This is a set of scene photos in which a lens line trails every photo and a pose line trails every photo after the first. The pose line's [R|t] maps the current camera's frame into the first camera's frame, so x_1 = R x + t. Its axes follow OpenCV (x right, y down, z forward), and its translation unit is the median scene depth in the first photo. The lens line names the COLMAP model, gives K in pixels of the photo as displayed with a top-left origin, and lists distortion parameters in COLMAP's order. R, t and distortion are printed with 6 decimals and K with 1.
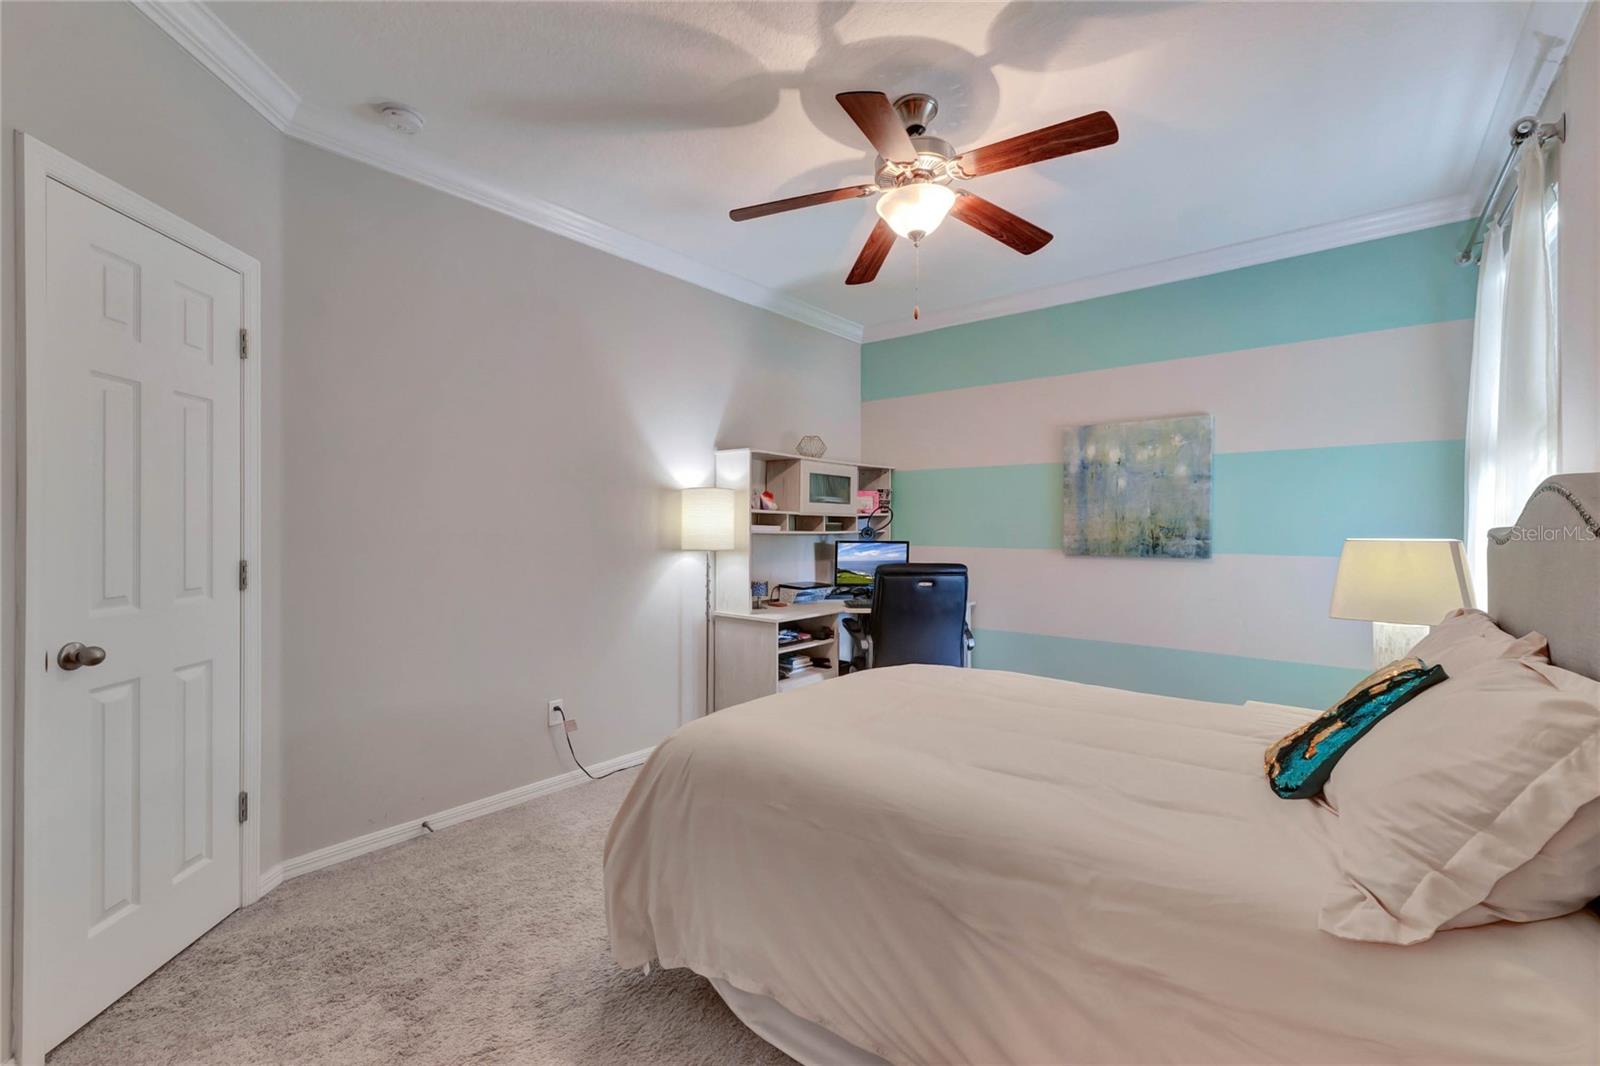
lens RADIAL K [[675.5, 0, 799.7], [0, 675.5, 532.6], [0, 0, 1]] dist [0.008341, 0.000153]
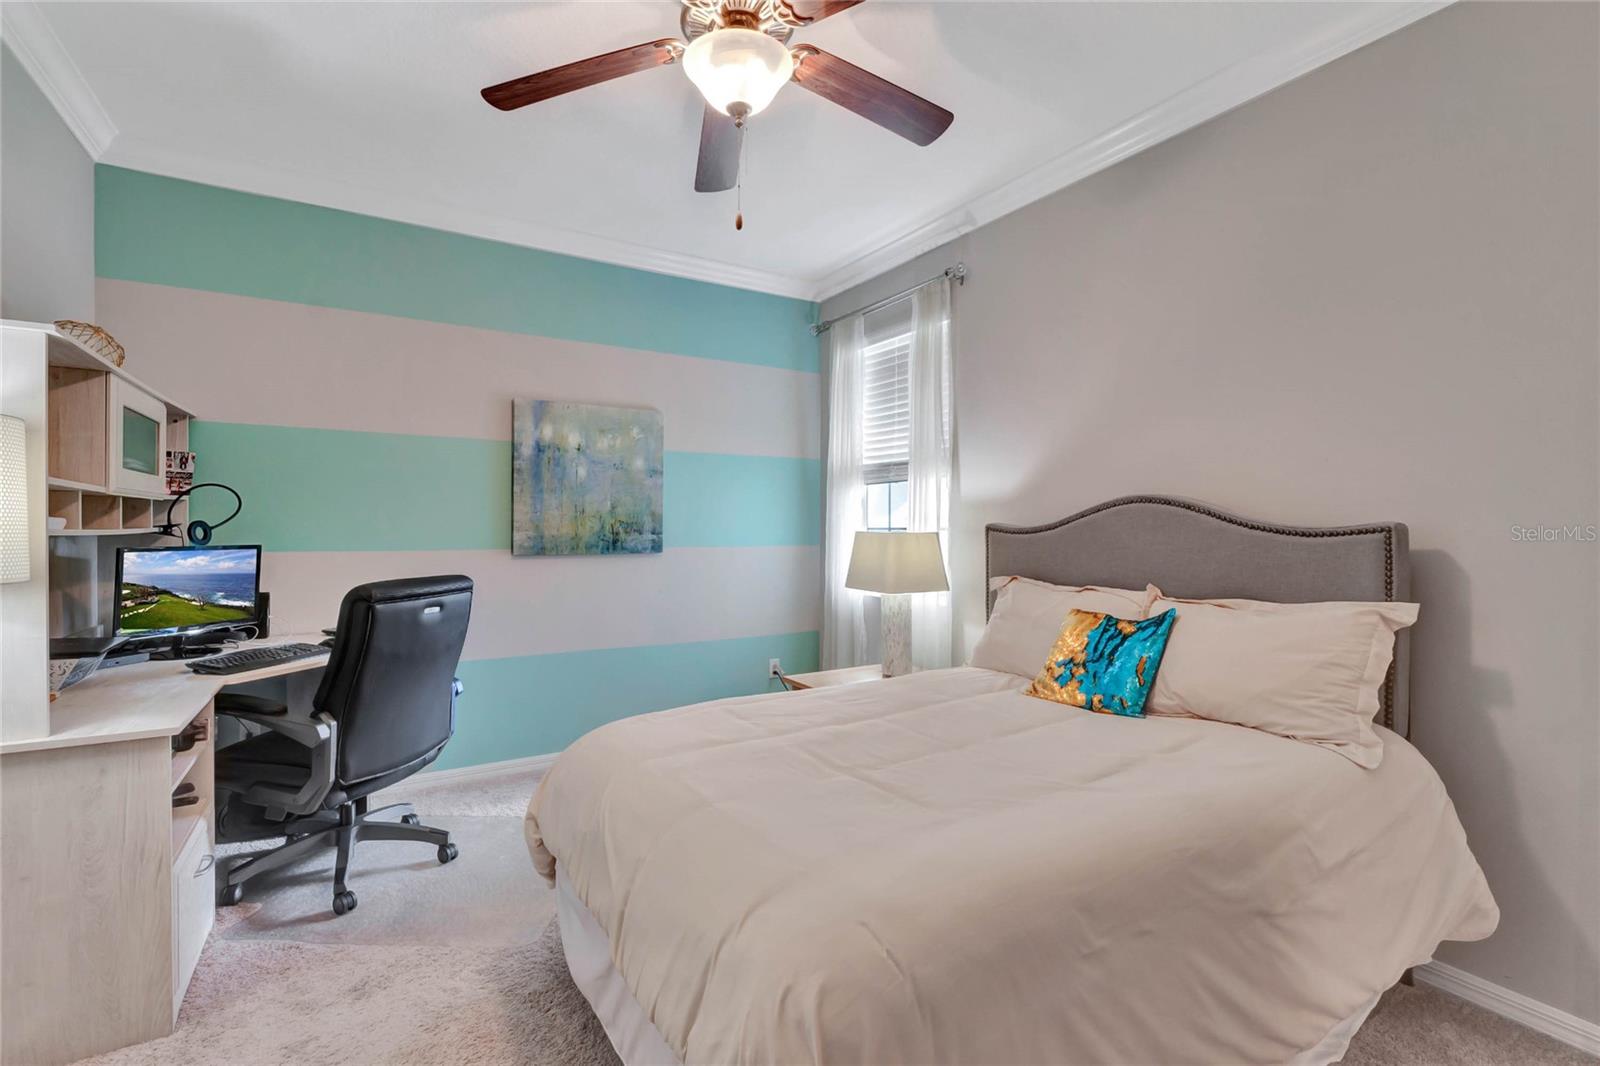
lens RADIAL K [[708.9, 0, 800.4], [0, 708.9, 535.3], [0, 0, 1]] dist [-0.007306, 0.000321]
pose [[0.327198, -0.017239, 0.944799, -0.322088], [0.004628, 0.999851, 0.016641, -0.004473], [-0.944944, -0.001072, 0.327229, 0.436763]]
